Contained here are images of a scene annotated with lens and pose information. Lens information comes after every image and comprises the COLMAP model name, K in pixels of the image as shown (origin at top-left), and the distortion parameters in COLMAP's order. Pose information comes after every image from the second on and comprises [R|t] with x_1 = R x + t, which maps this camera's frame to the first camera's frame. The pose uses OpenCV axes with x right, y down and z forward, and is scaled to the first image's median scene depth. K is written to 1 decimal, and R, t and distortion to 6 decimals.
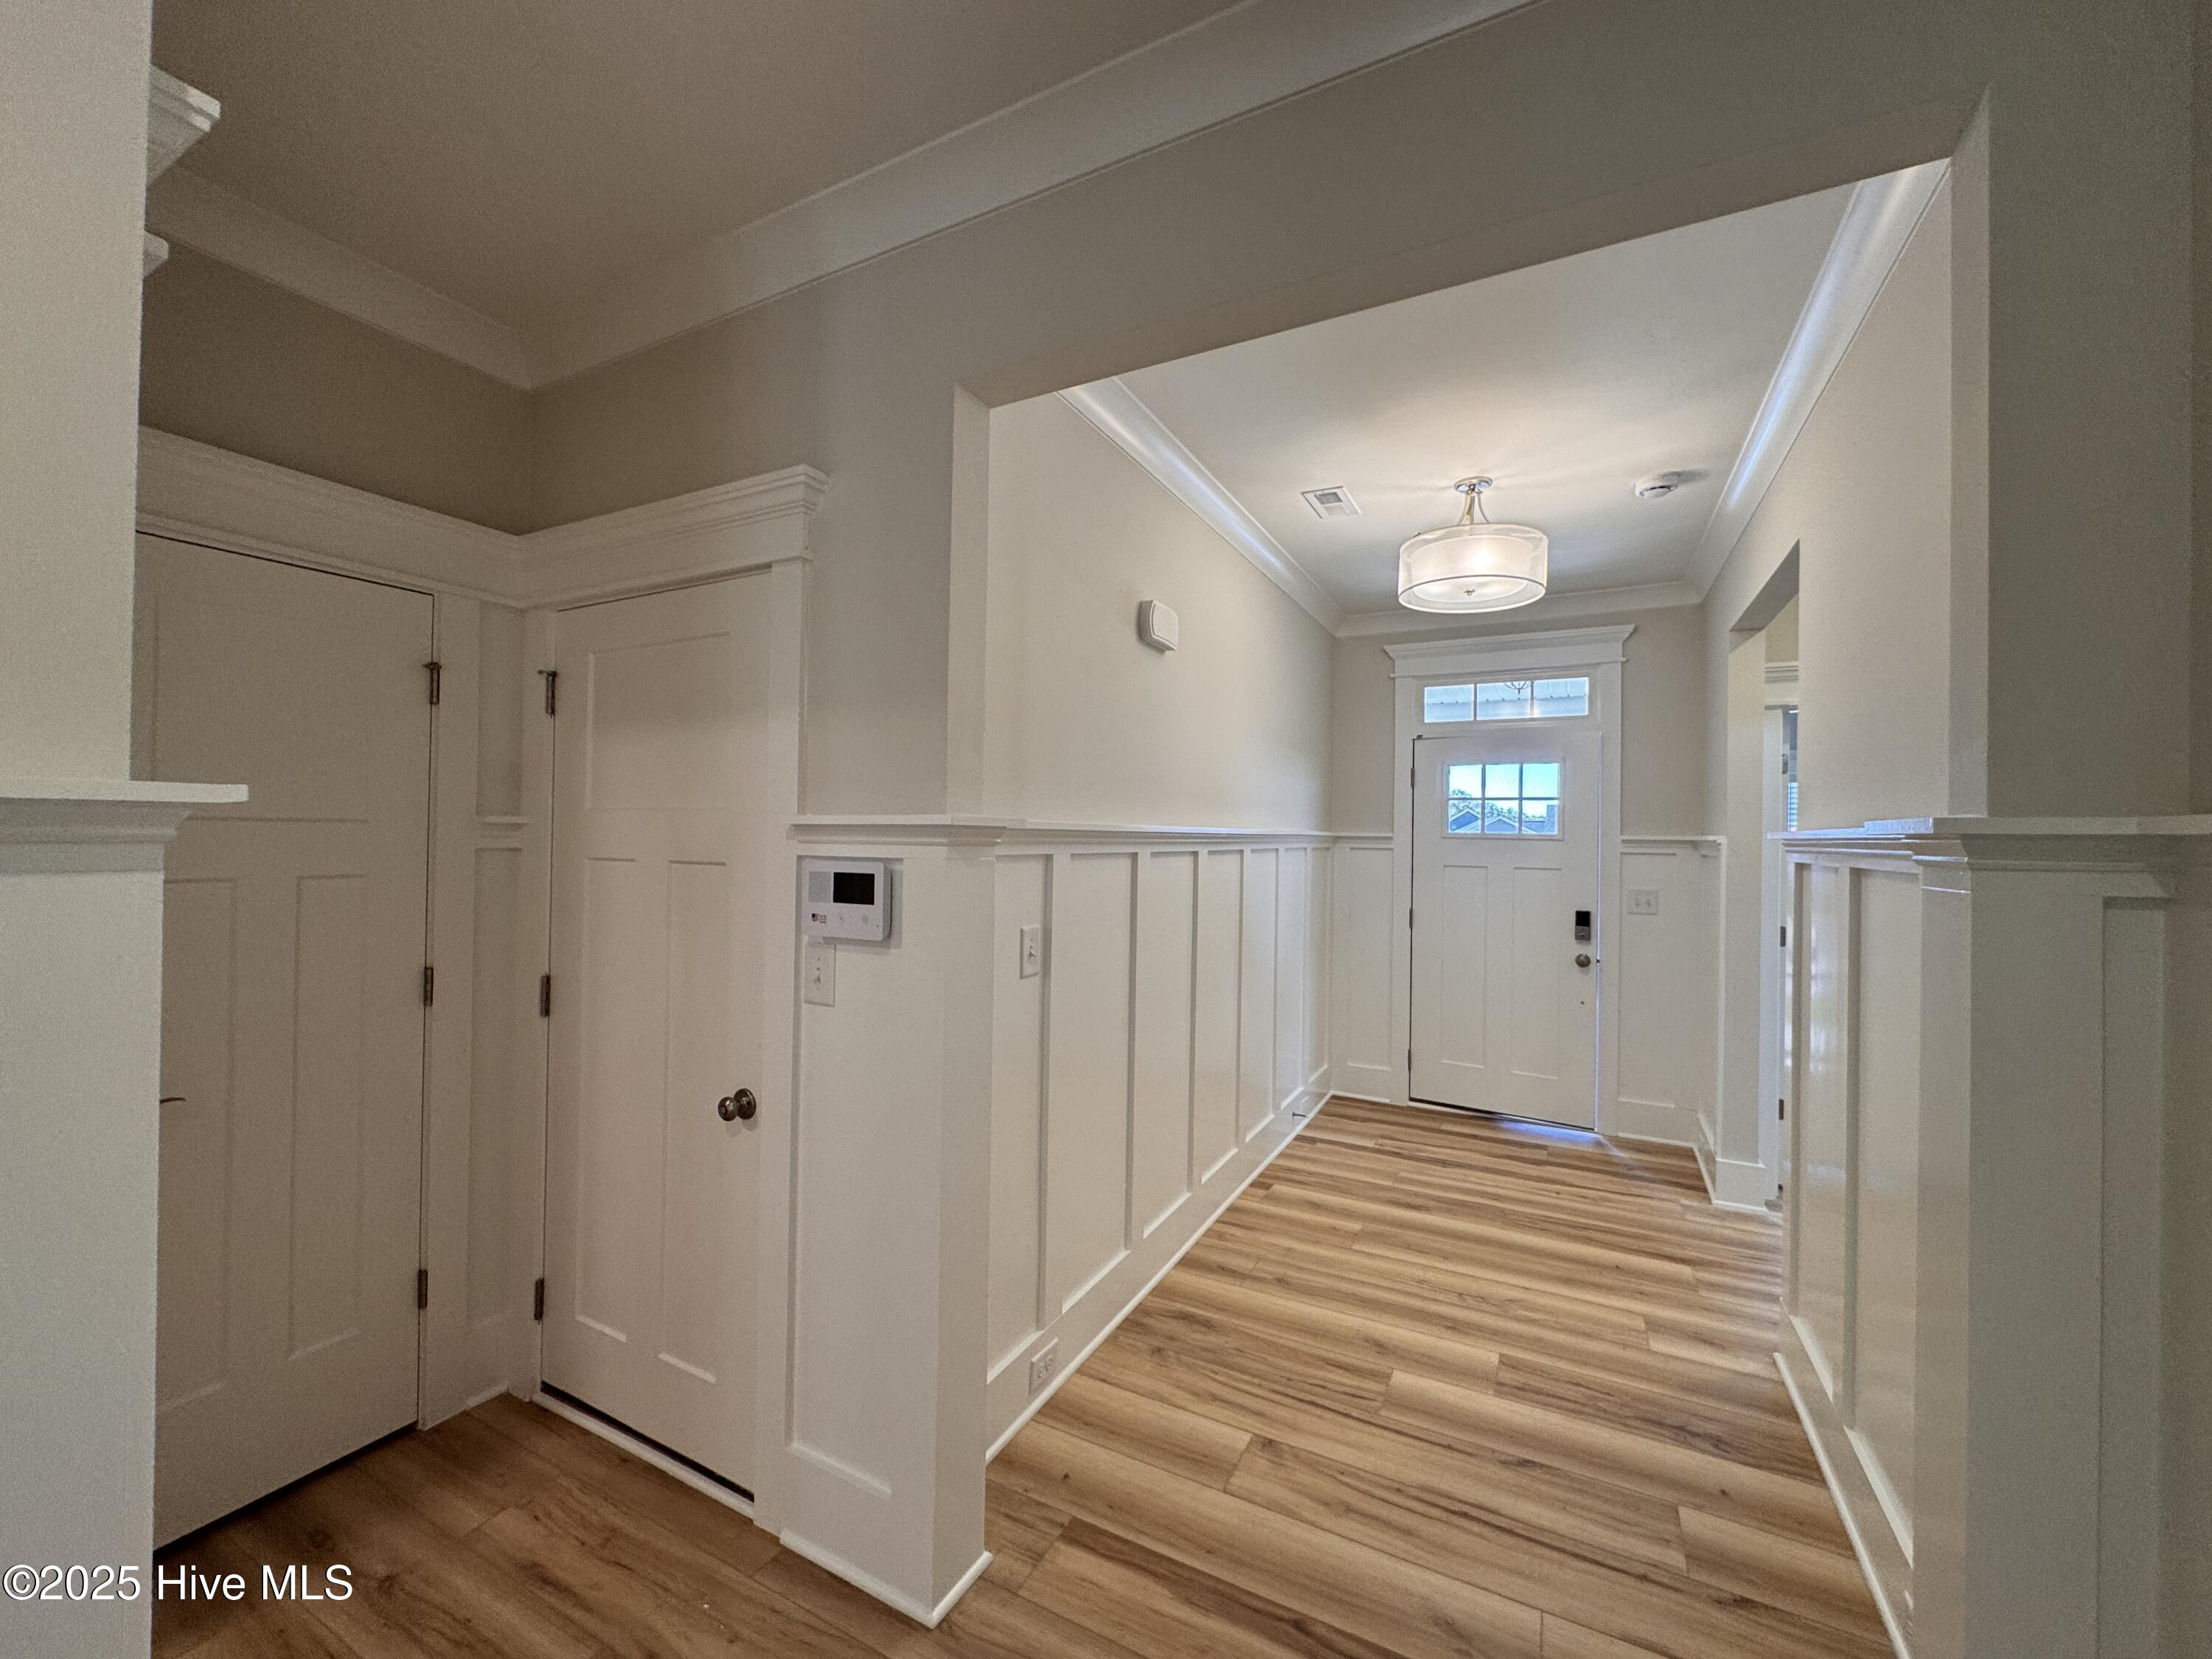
lens RADIAL K [[881.4, 0, 1103.9], [0, 881.4, 826.7], [0, 0, 1]] dist [-0.002233, 0.000107]
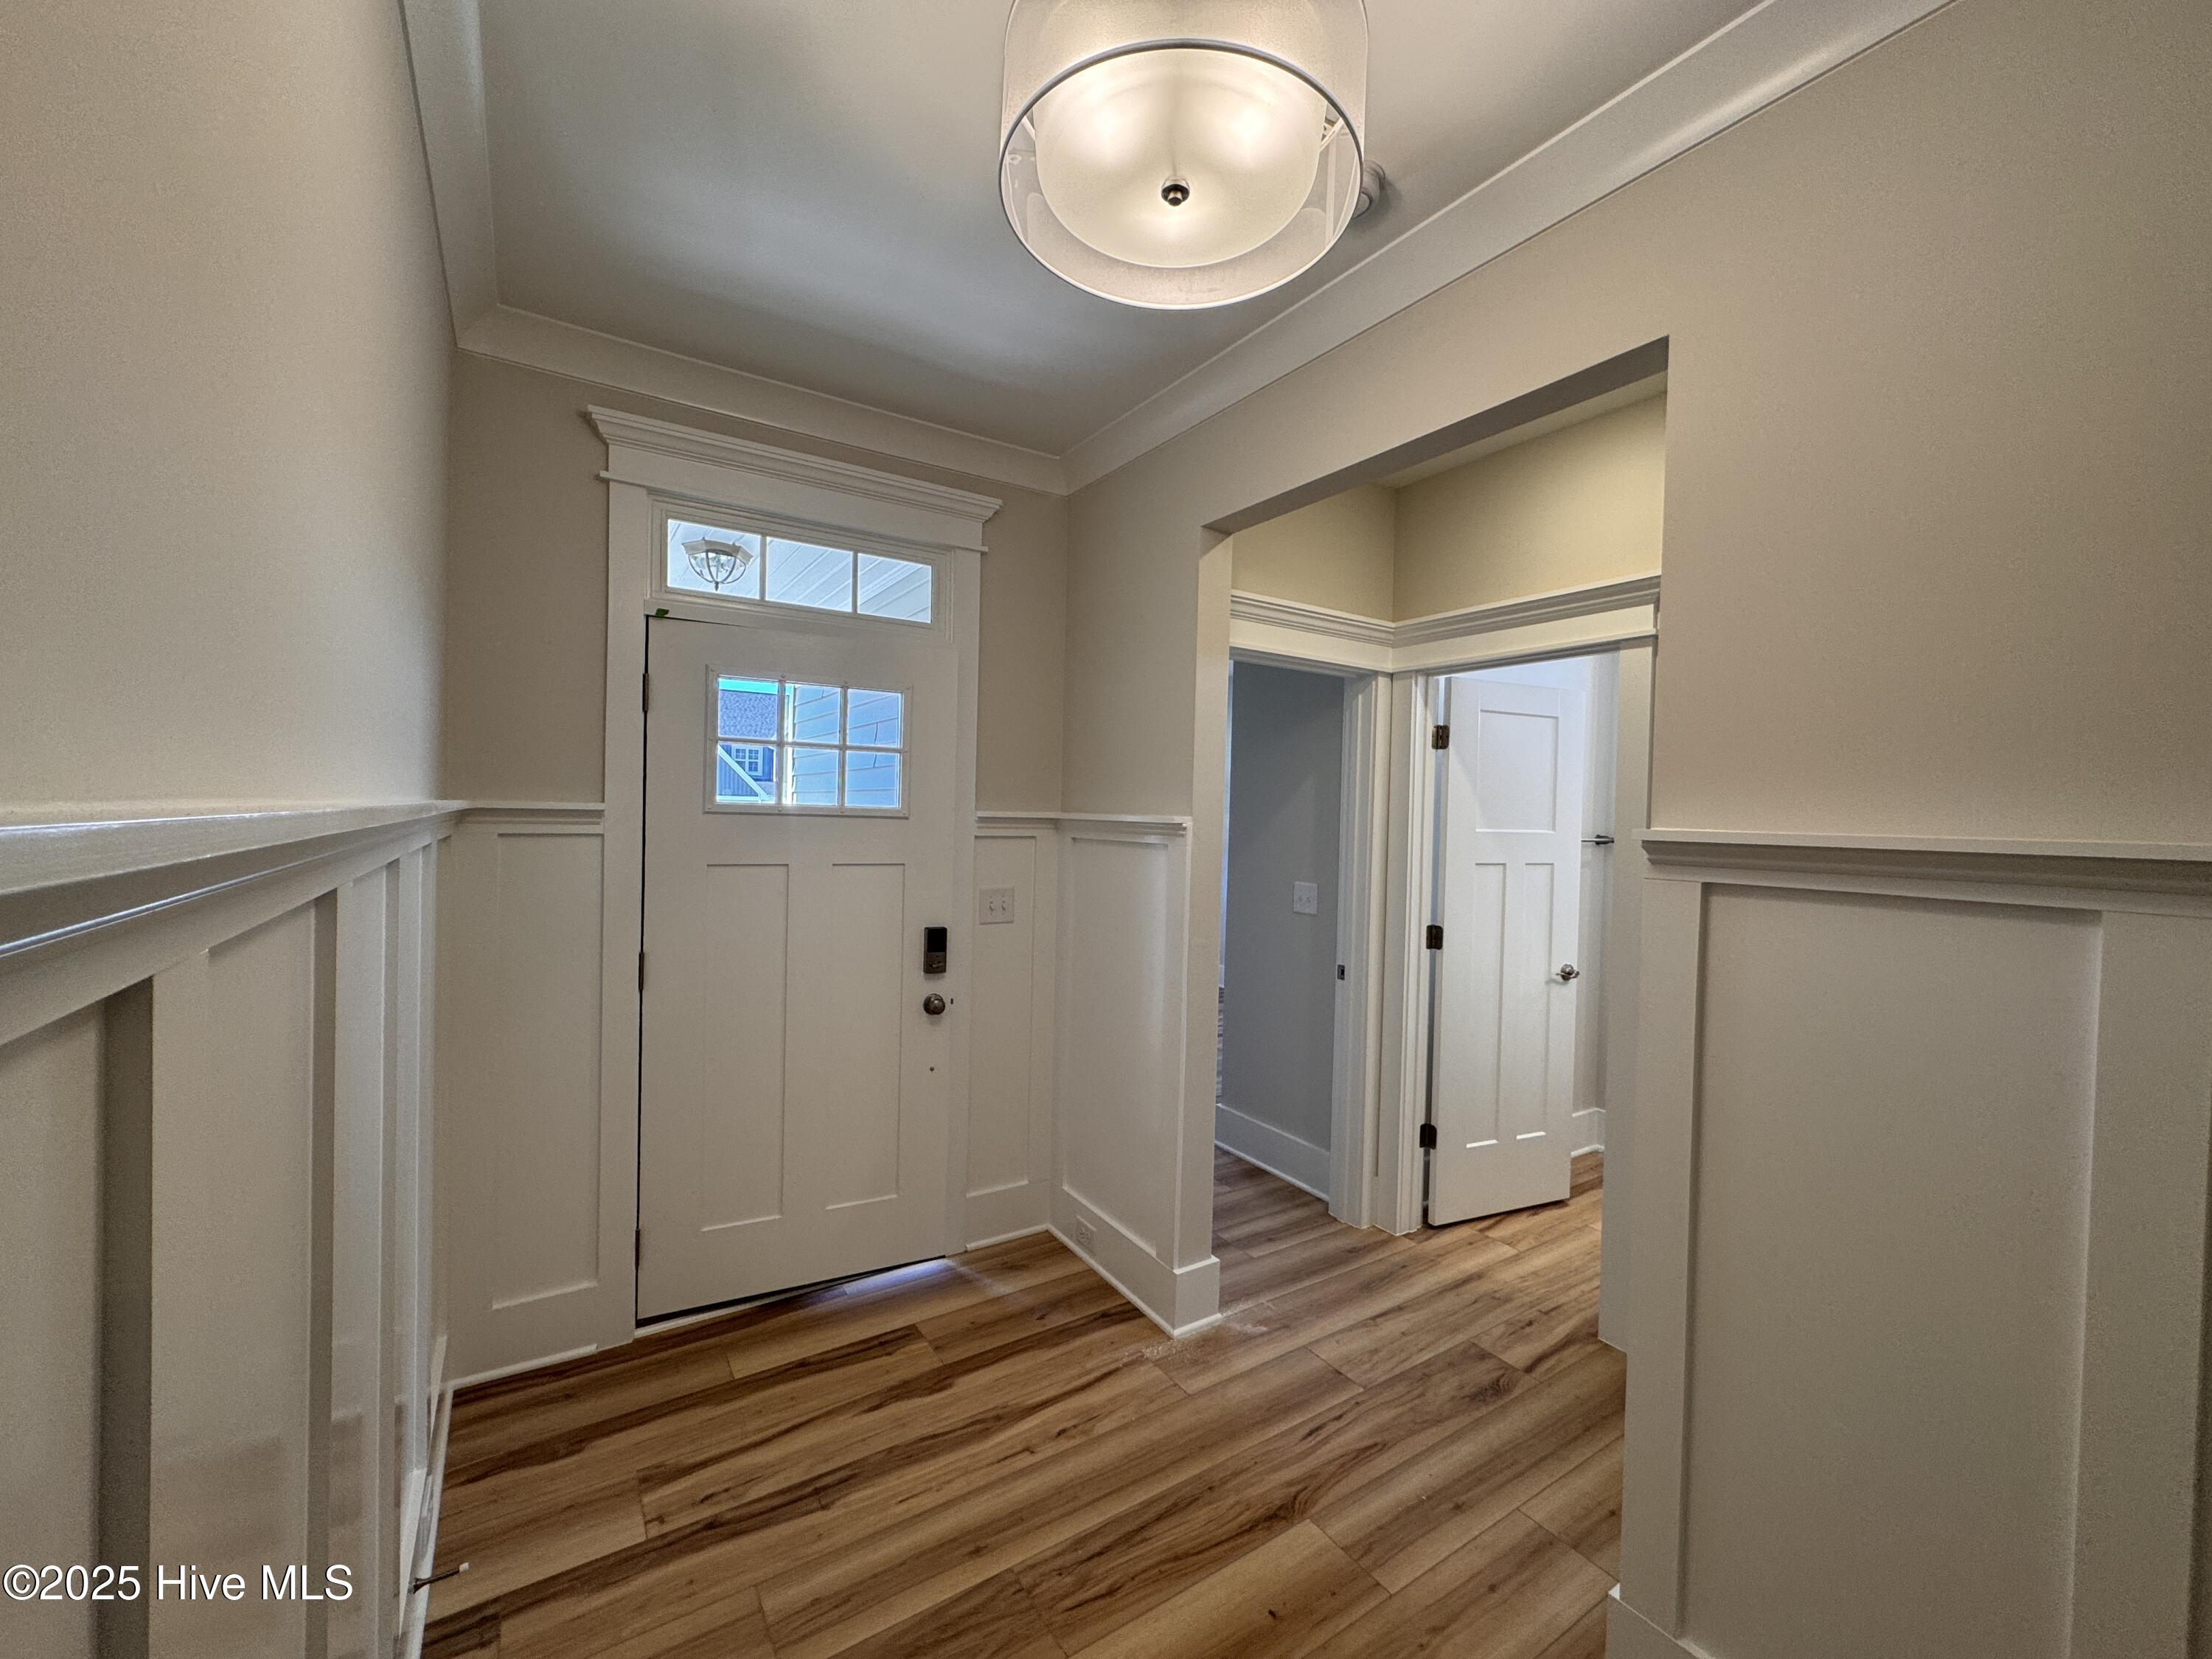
lens RADIAL K [[881.4, 0, 1103.9], [0, 881.4, 826.7], [0, 0, 1]] dist [-0.002233, 0.000107]
pose [[0.488836, -0.014742, 0.872251, 0.045488], [-0.023765, 0.999261, 0.030207, -0.000711], [-0.872052, -0.035496, 0.488124, 0.613331]]
